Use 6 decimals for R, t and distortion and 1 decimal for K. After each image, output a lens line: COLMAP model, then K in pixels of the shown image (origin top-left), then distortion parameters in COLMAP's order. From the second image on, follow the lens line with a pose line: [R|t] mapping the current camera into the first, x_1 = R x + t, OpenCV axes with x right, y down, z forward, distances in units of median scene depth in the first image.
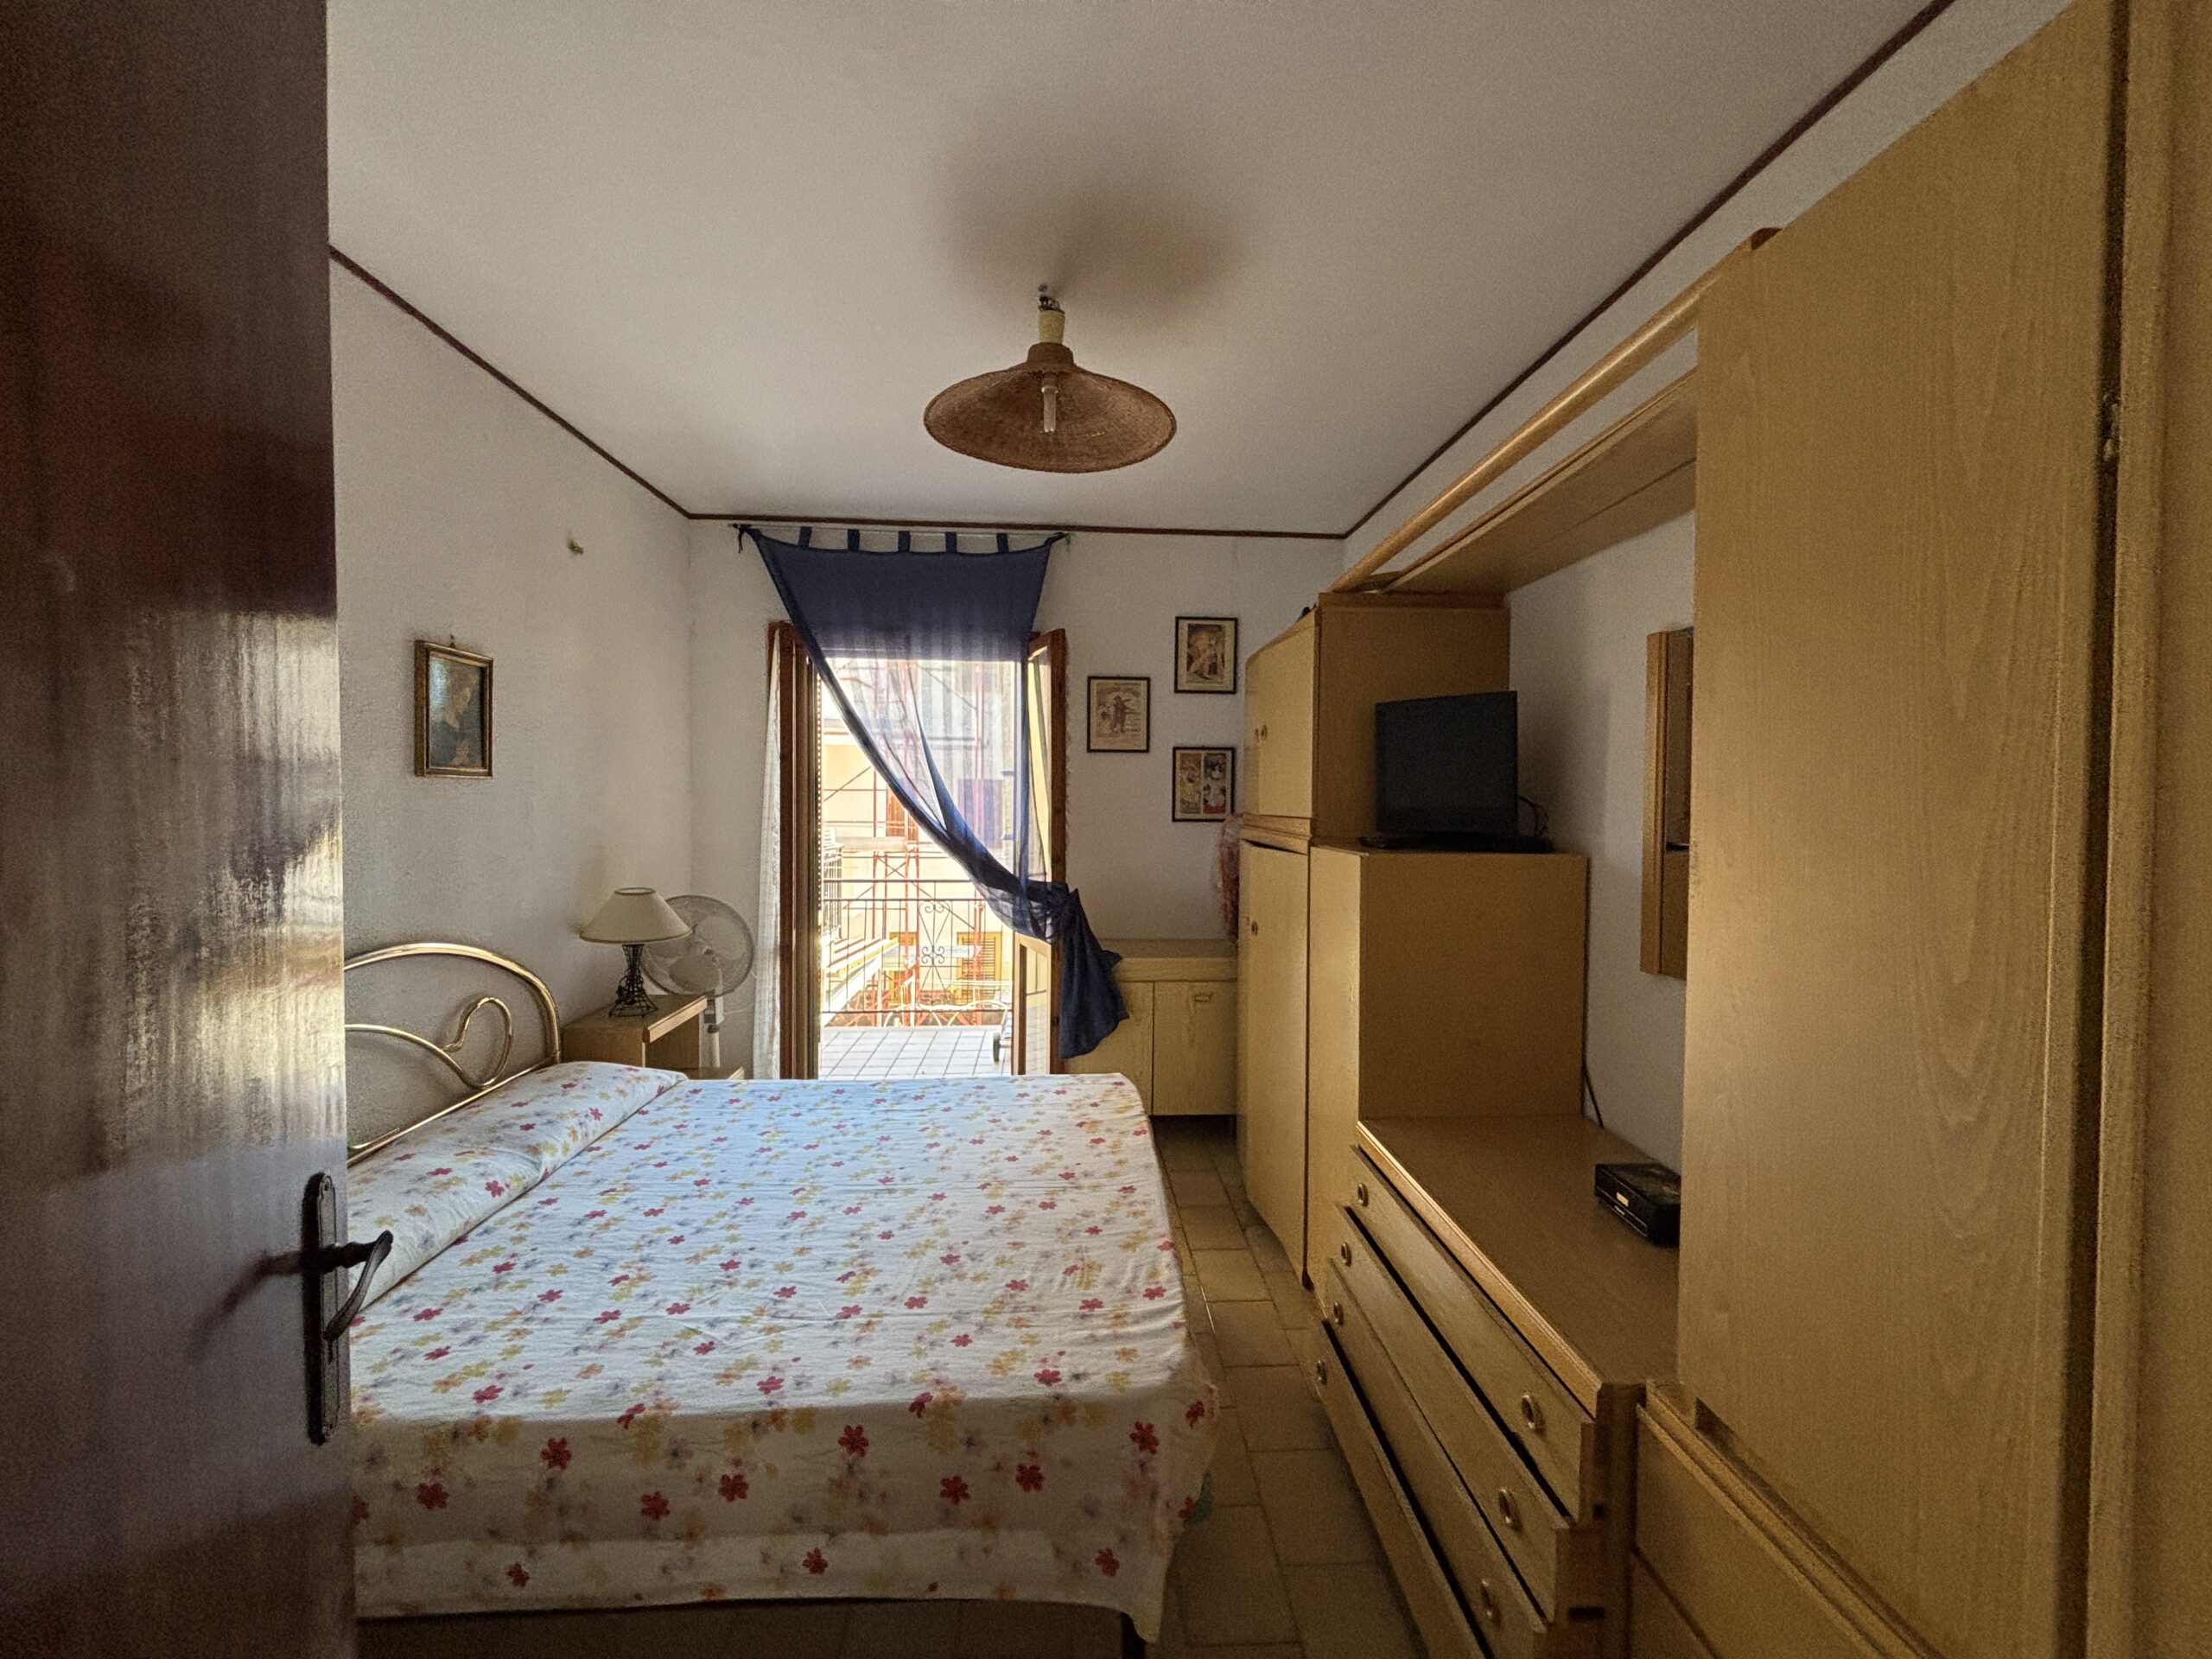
lens RADIAL K [[888.6, 0, 1111.2], [0, 888.6, 823.0], [0, 0, 1]] dist [0.002968, -0.001193]
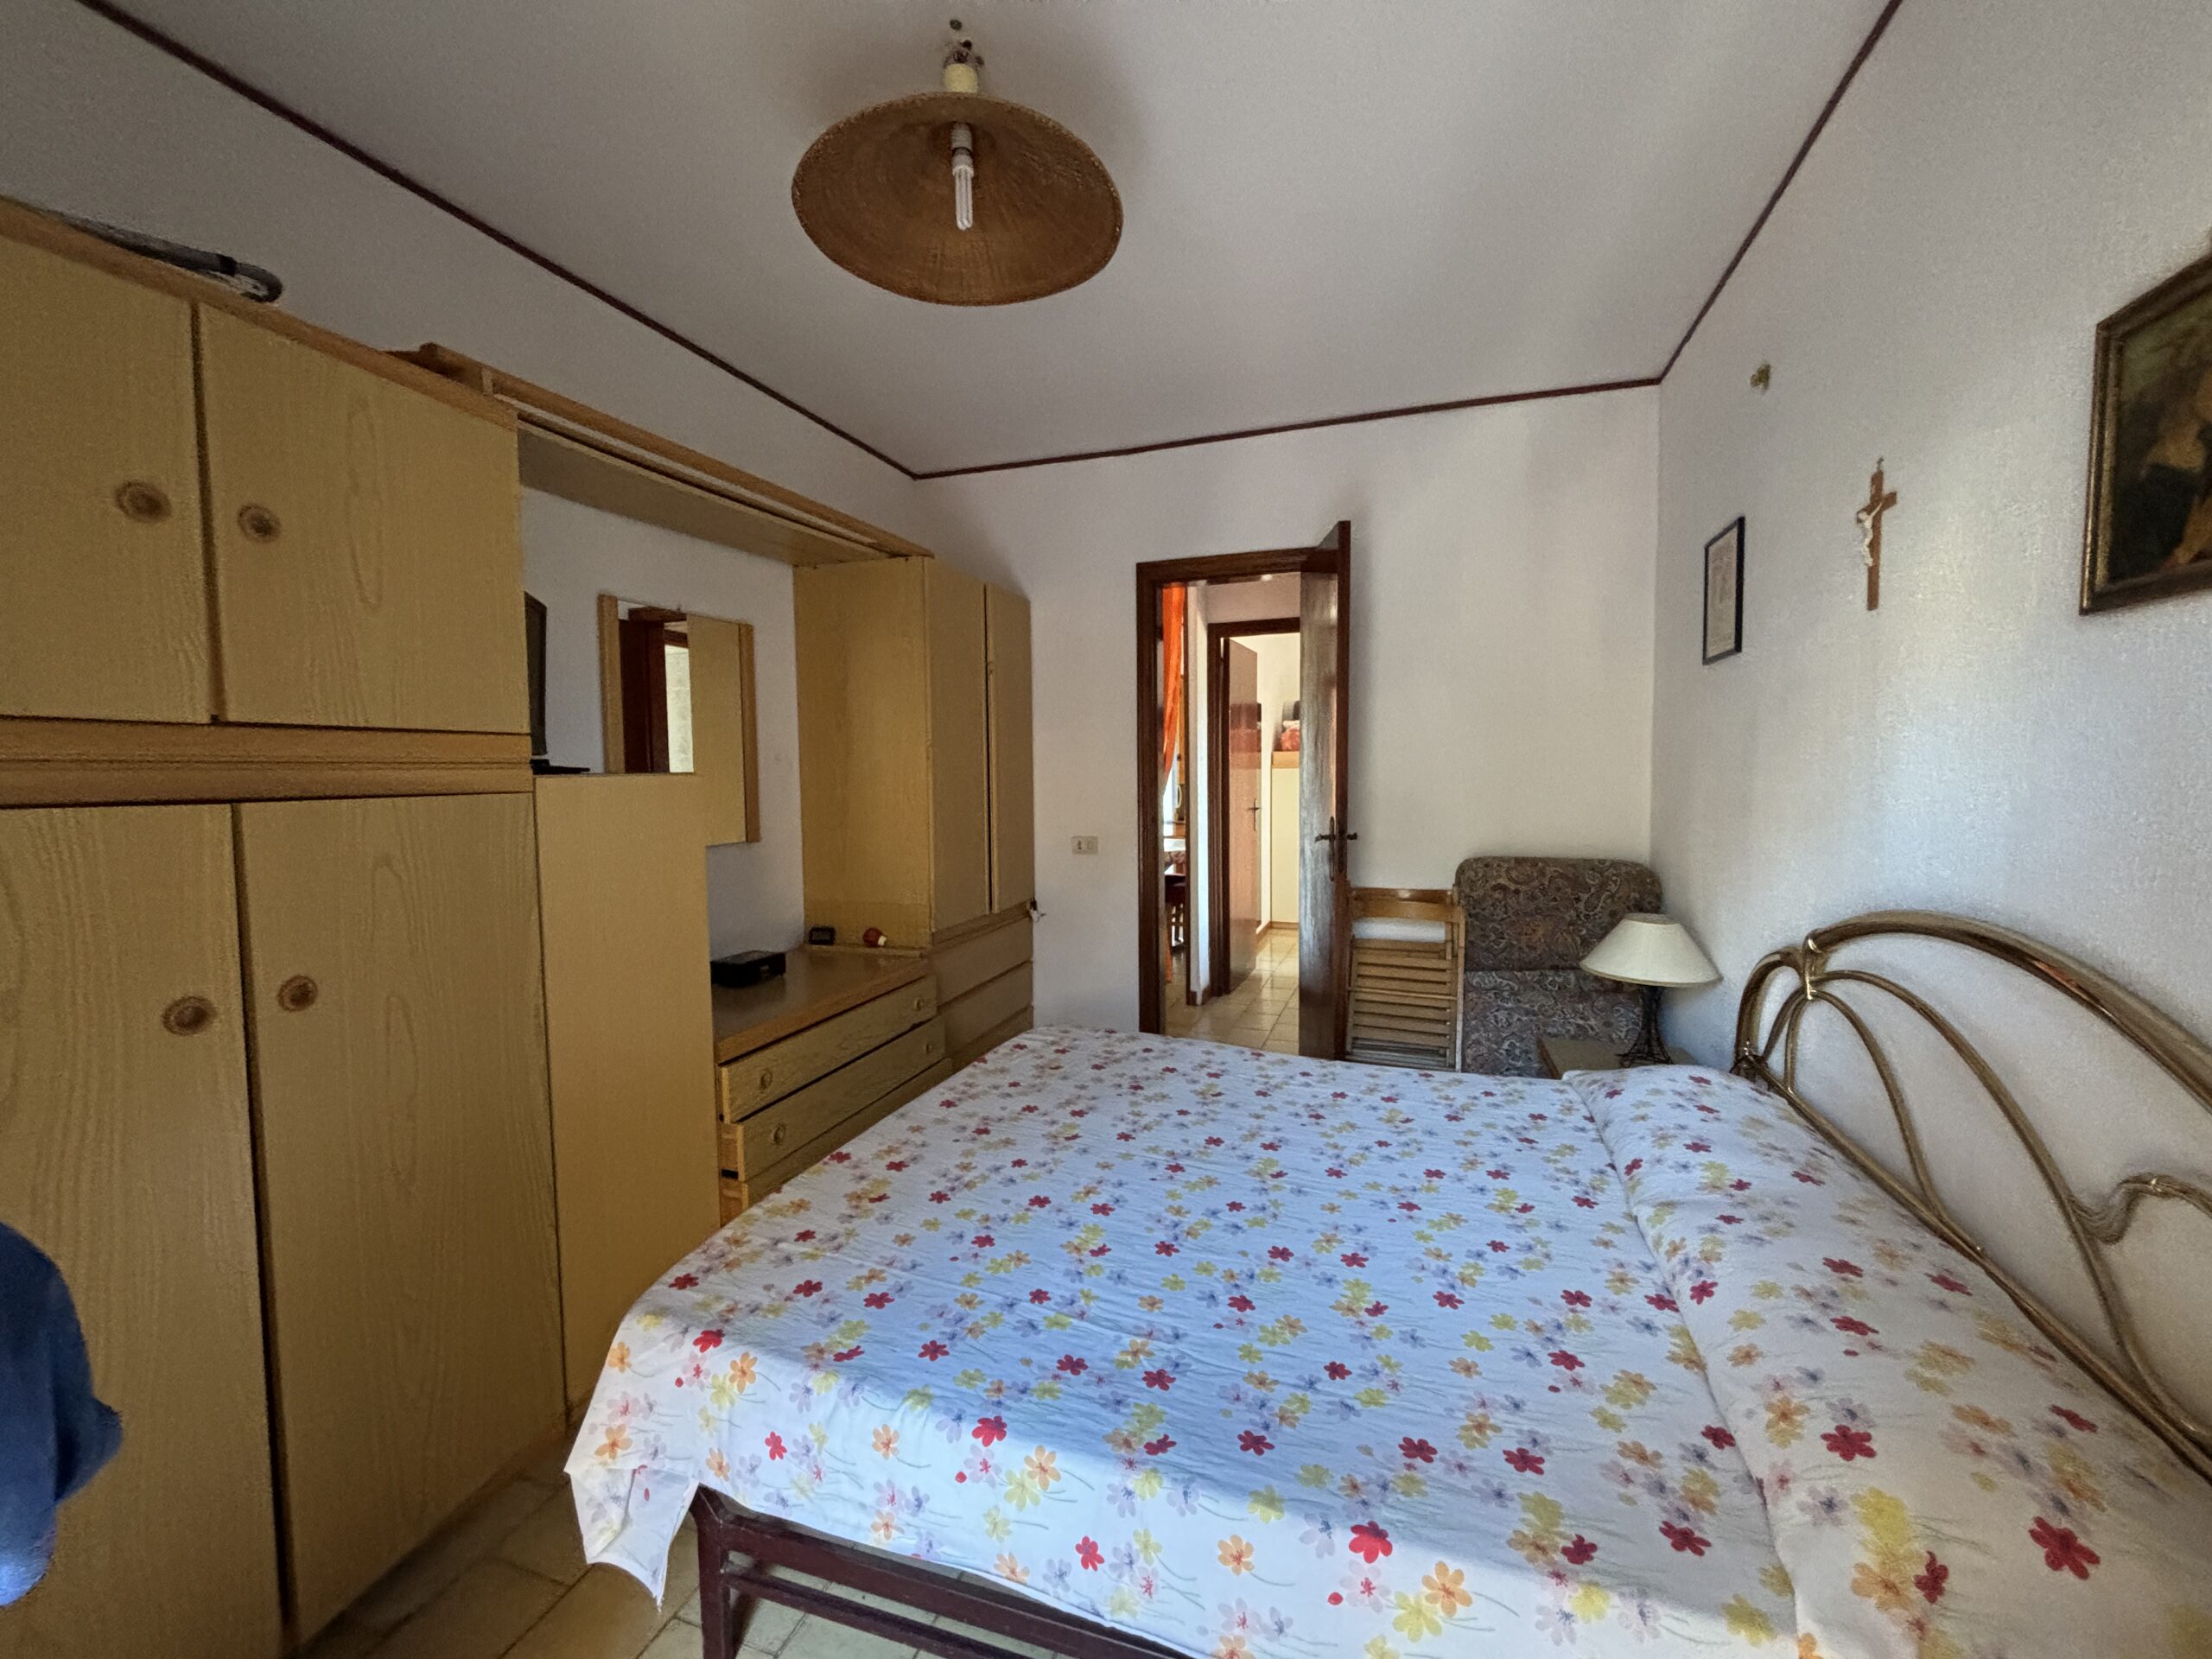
lens RADIAL K [[888.6, 0, 1107.5], [0, 888.6, 820.6], [0, 0, 1]] dist [0.002968, -0.001193]
pose [[-0.923722, -0.020797, 0.382500, -0.572197], [0.016844, 0.995354, 0.094795, 0.003368], [-0.382694, 0.094007, -0.919080, 1.990654]]
